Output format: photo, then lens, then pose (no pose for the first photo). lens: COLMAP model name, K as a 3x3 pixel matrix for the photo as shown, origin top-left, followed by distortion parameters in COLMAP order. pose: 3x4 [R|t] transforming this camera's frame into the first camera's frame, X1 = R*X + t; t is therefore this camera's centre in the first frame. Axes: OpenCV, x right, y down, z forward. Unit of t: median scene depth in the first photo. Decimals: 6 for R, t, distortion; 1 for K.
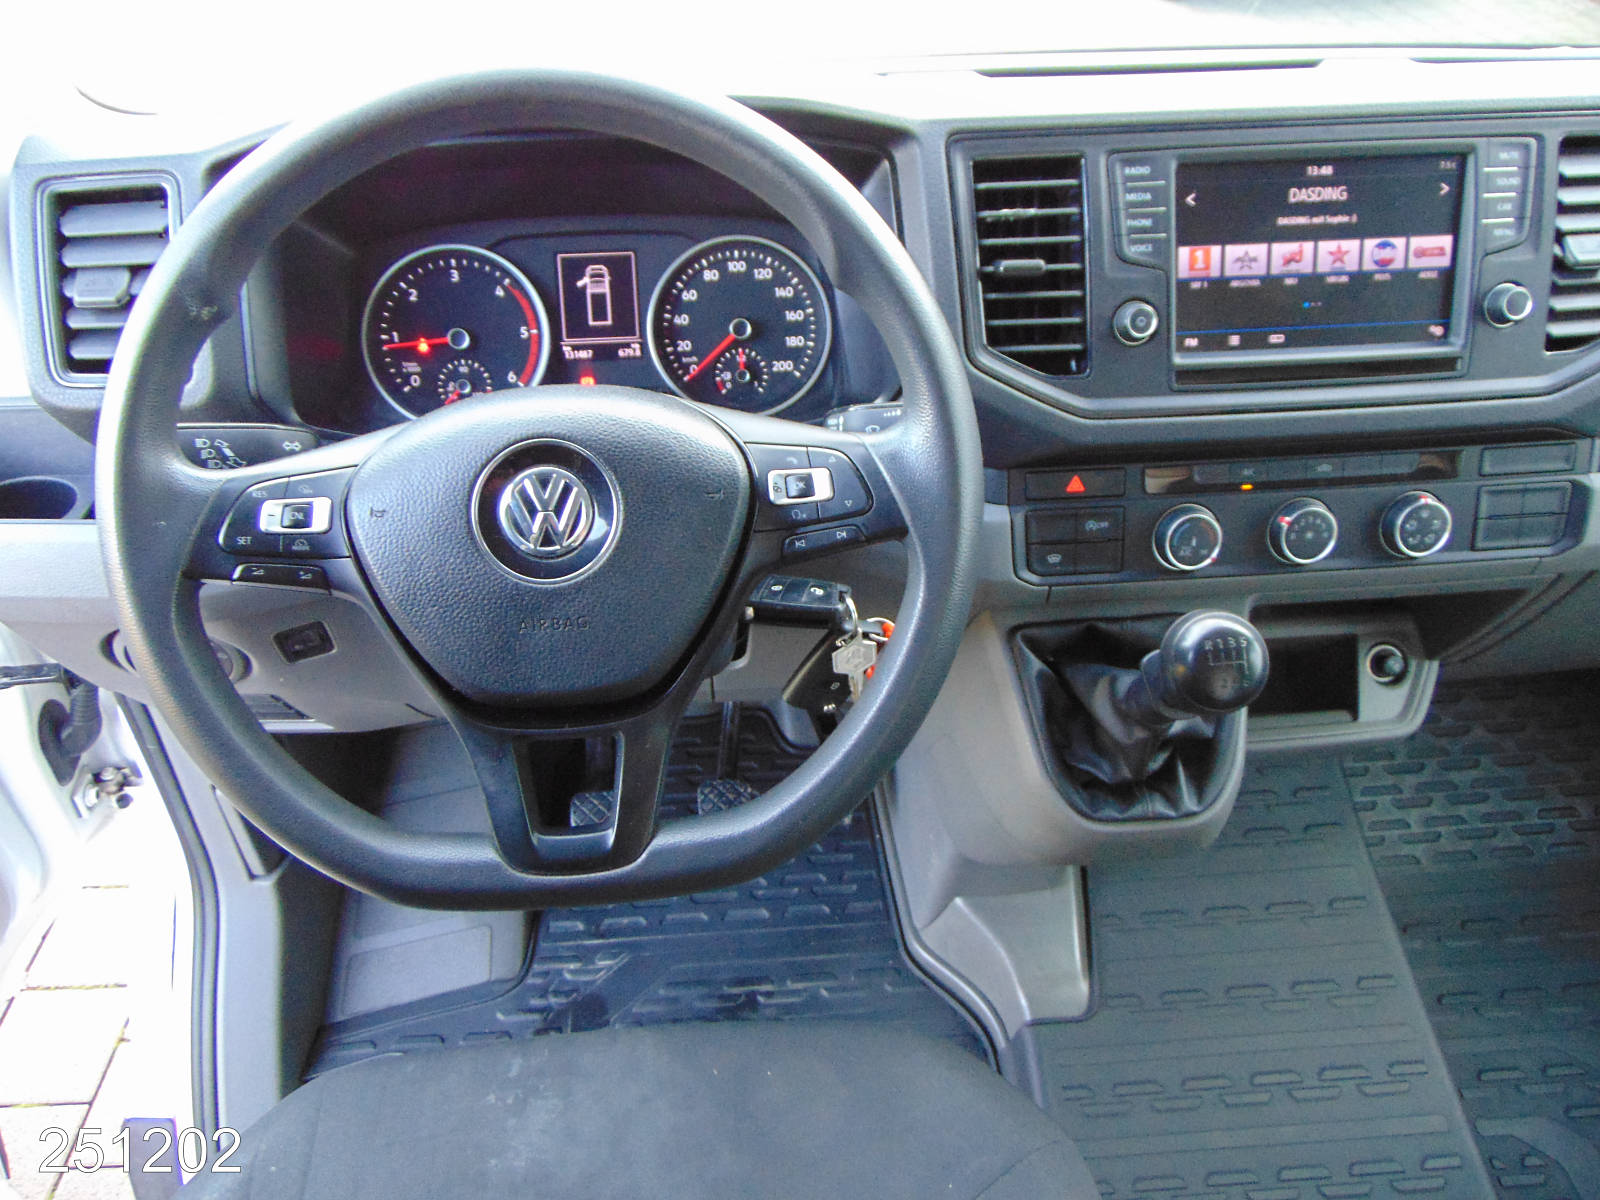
lens RADIAL K [[1161.5, 0, 800.0], [0, 1161.5, 600.0], [0, 0, 1]] dist [-0.004859, -0.000233]
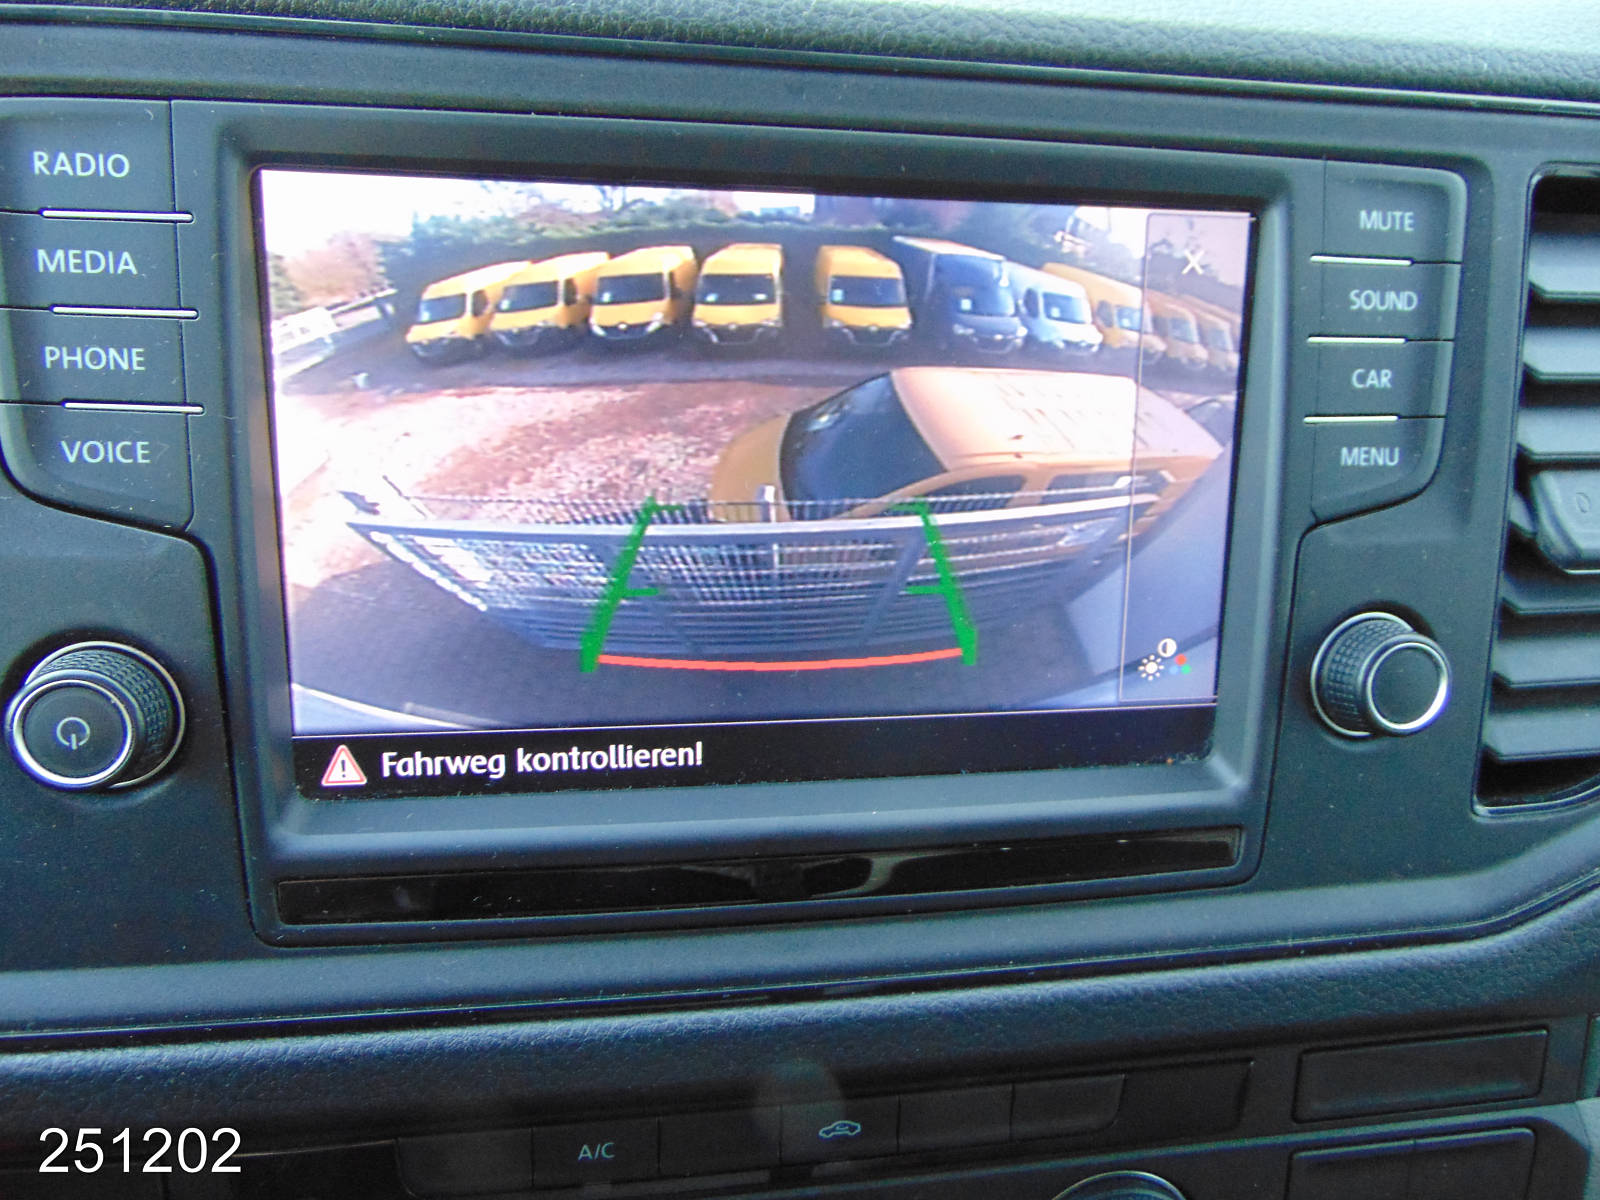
lens RADIAL K [[1179.2, 0, 800.0], [0, 1179.2, 600.0], [0, 0, 1]] dist [0.008102, 0.003006]
pose [[0.992404, 0.038595, 0.116807, 0.412454], [-0.031545, 0.997602, -0.061613, -0.251133], [-0.118904, 0.057460, 0.991242, 0.692806]]
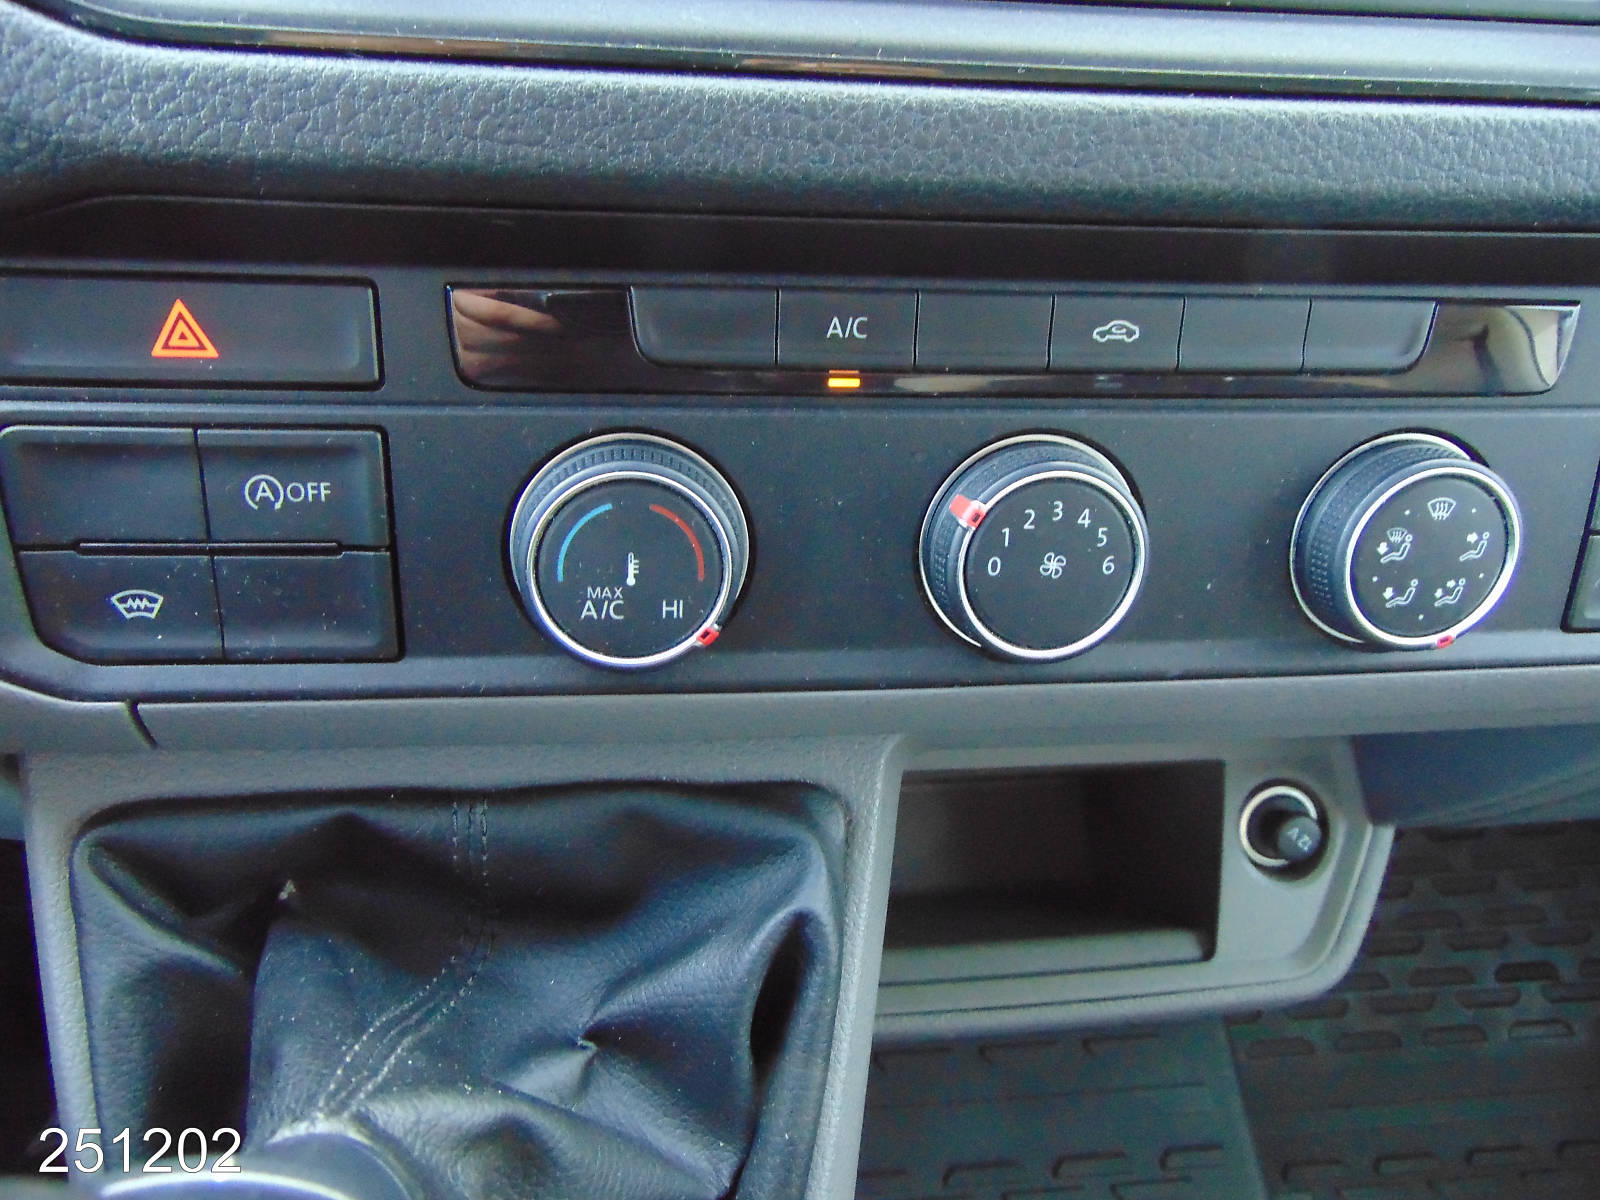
lens RADIAL K [[1161.5, 0, 800.0], [0, 1161.5, 600.0], [0, 0, 1]] dist [-0.004859, -0.000233]
pose [[0.996348, 0.044592, 0.072814, 0.370421], [-0.048125, 0.997711, 0.047512, -0.060029], [-0.070529, -0.050843, 0.996213, 0.746599]]
